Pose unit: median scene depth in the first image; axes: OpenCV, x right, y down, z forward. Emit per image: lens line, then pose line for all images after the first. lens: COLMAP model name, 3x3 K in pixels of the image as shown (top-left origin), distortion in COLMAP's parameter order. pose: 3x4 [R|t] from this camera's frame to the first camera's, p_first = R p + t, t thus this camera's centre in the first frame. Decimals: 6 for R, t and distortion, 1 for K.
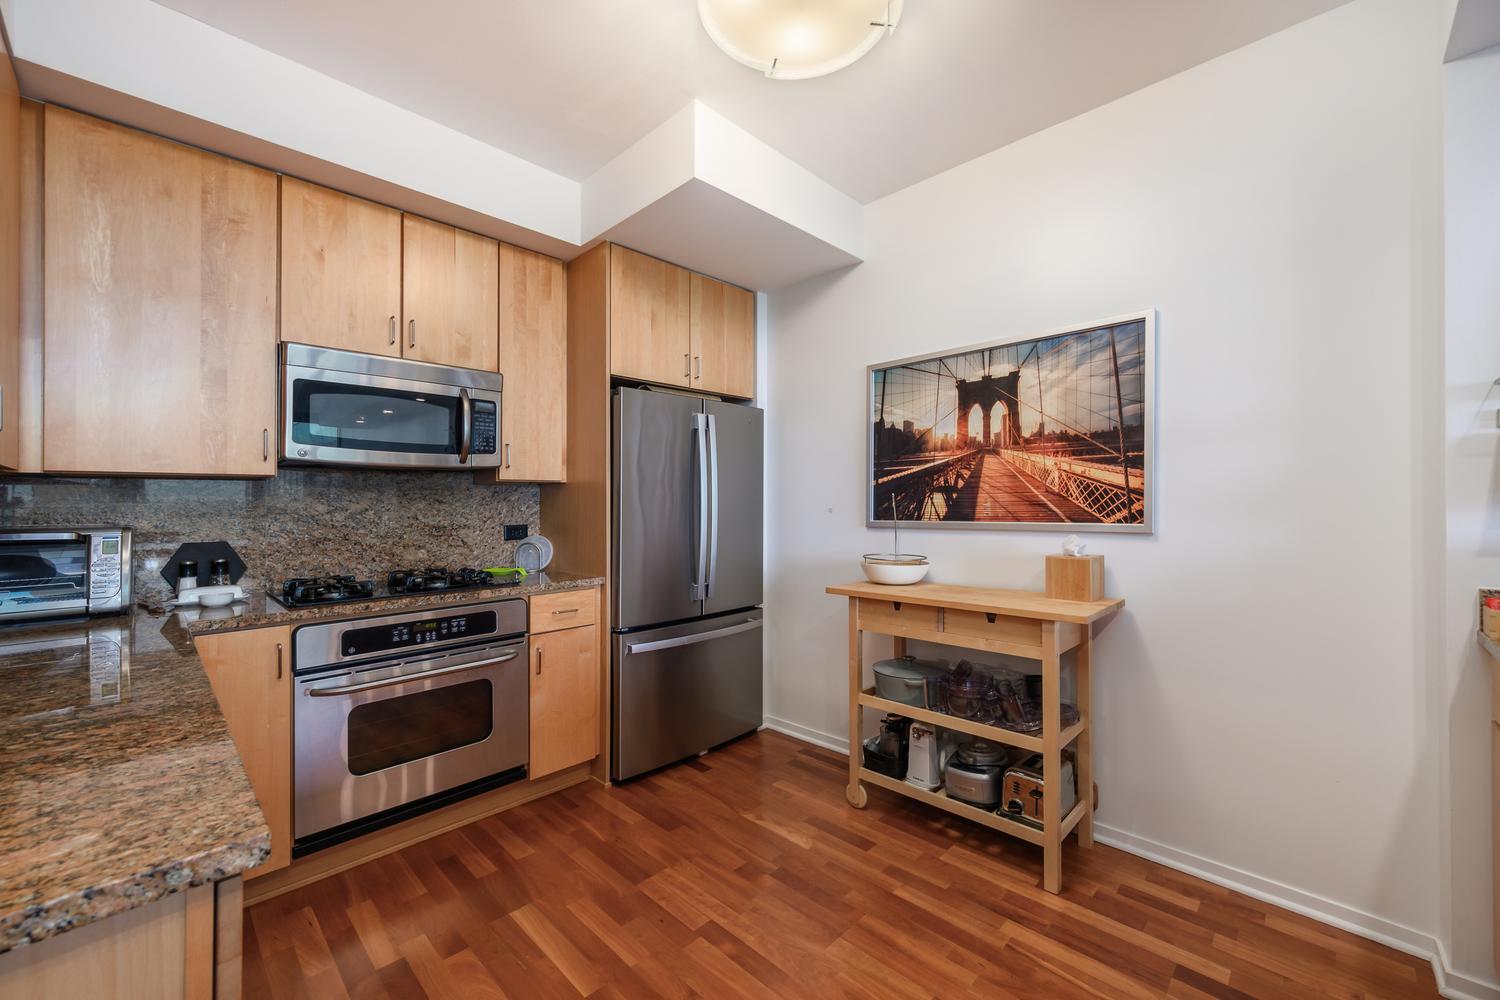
lens RADIAL K [[603.0, 0, 765.6], [0, 603.0, 506.1], [0, 0, 1]] dist [0.000223, -0.000144]
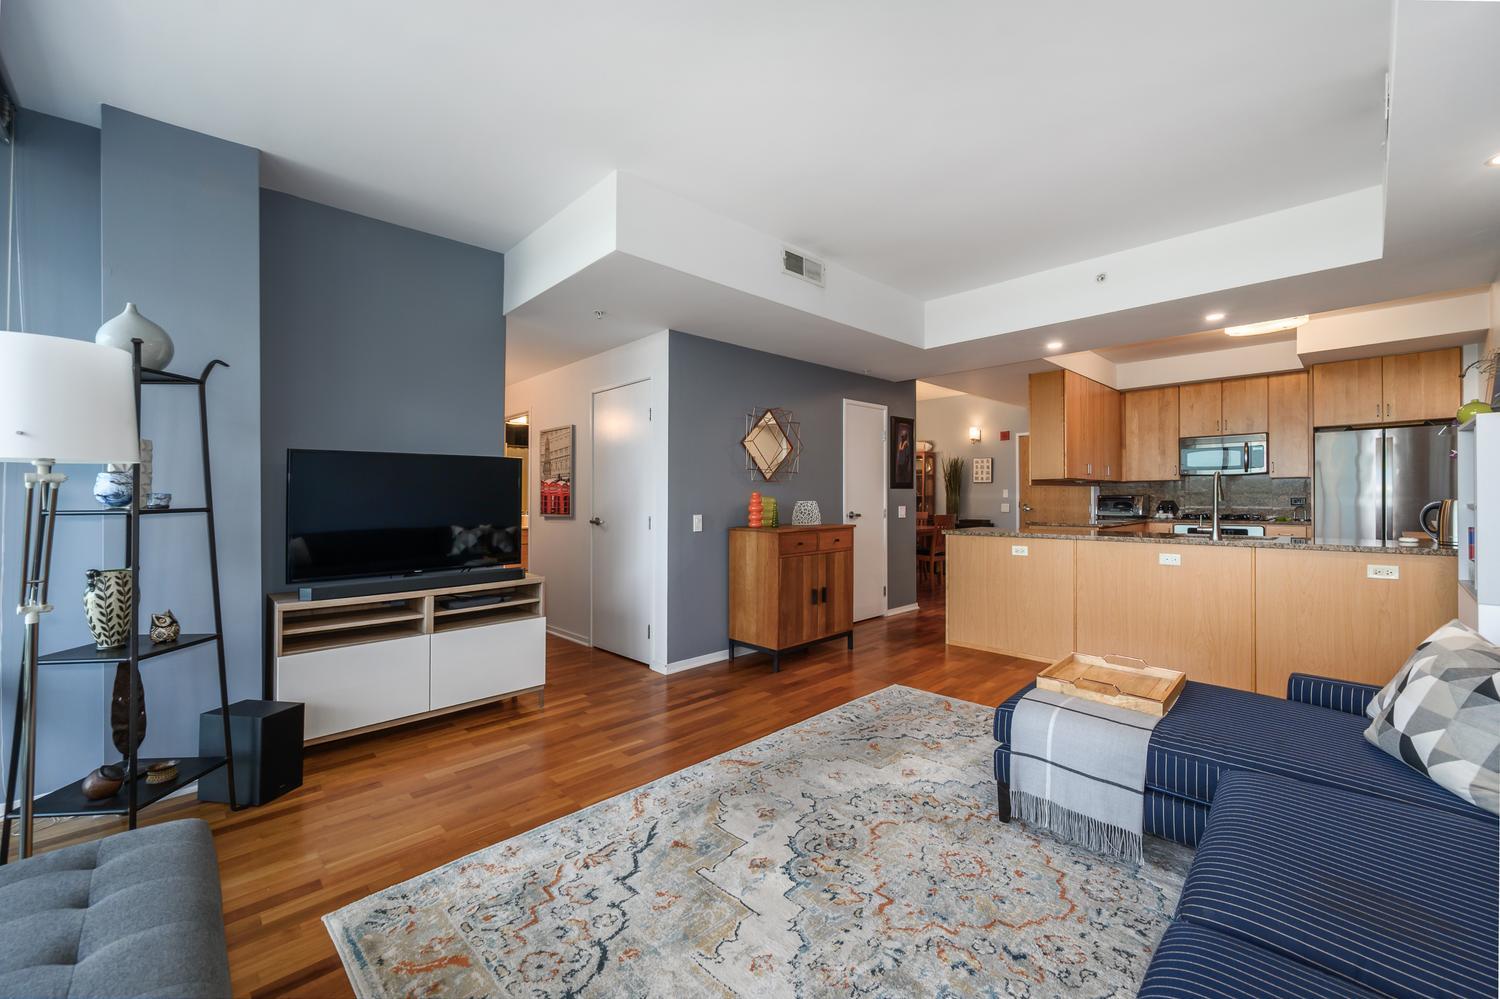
lens RADIAL K [[579.3, 0, 760.5], [0, 579.3, 494.4], [0, 0, 1]] dist [-0.000716, -0.000202]
pose [[-0.046047, 0.001925, -0.998937, 2.174117], [0.004319, 0.999989, 0.001728, 0.011874], [0.998930, -0.004235, -0.046054, -0.994955]]
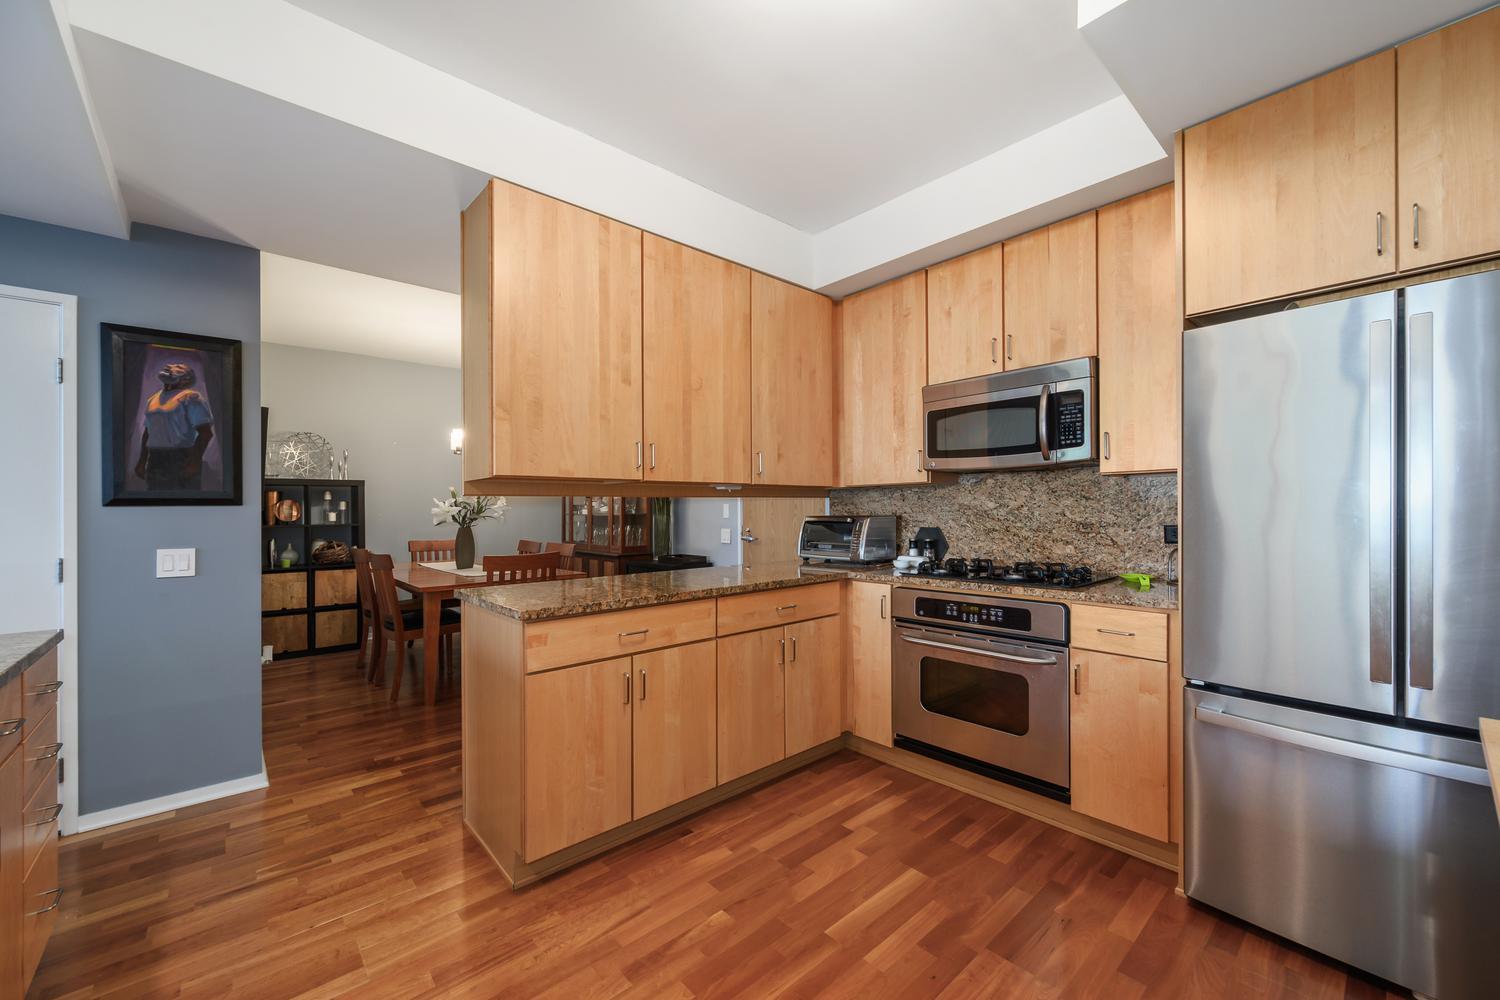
lens RADIAL K [[583.5, 0, 741.9], [0, 583.5, 503.7], [0, 0, 1]] dist [0.000333, 0.000007]
pose [[-0.088872, -0.000275, -0.996043, 0.545832], [0.007521, 0.999971, -0.000947, -0.001586], [0.996015, -0.007575, -0.088867, 0.629540]]
